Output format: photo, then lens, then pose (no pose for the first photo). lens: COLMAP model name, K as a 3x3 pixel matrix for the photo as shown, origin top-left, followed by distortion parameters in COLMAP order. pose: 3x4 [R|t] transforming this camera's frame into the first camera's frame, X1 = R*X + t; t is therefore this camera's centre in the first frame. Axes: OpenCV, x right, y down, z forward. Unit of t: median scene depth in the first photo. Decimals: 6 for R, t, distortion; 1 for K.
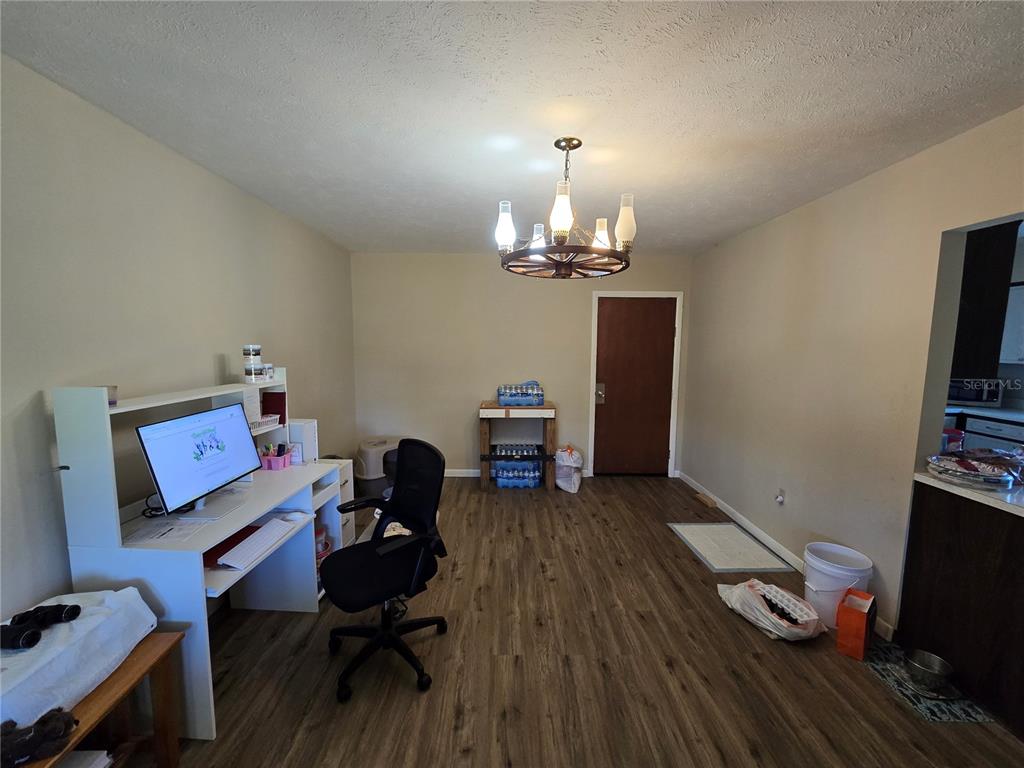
lens RADIAL K [[406.2, 0, 512.0], [0, 406.2, 384.0], [0, 0, 1]] dist [0.000906, 0.000316]
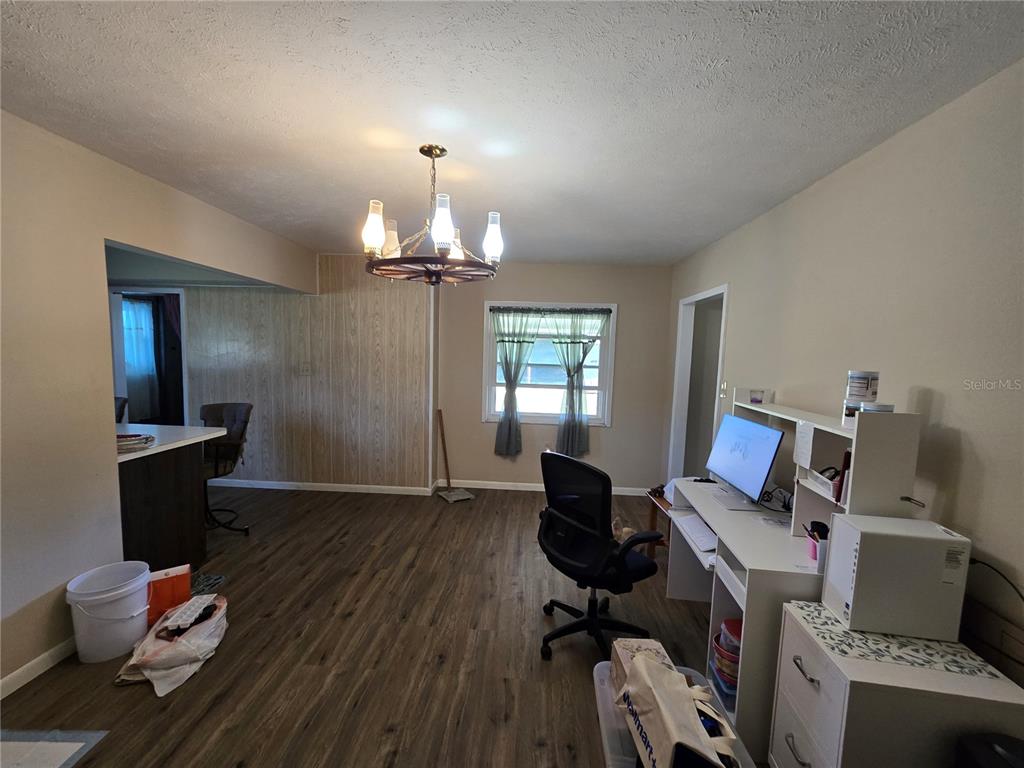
lens RADIAL K [[406.2, 0, 512.0], [0, 406.2, 384.0], [0, 0, 1]] dist [0.000906, 0.000316]
pose [[-0.996811, -0.042815, 0.067340, -0.130371], [-0.029762, 0.982459, 0.184089, -0.197290], [-0.074041, 0.181498, -0.980600, 1.845480]]
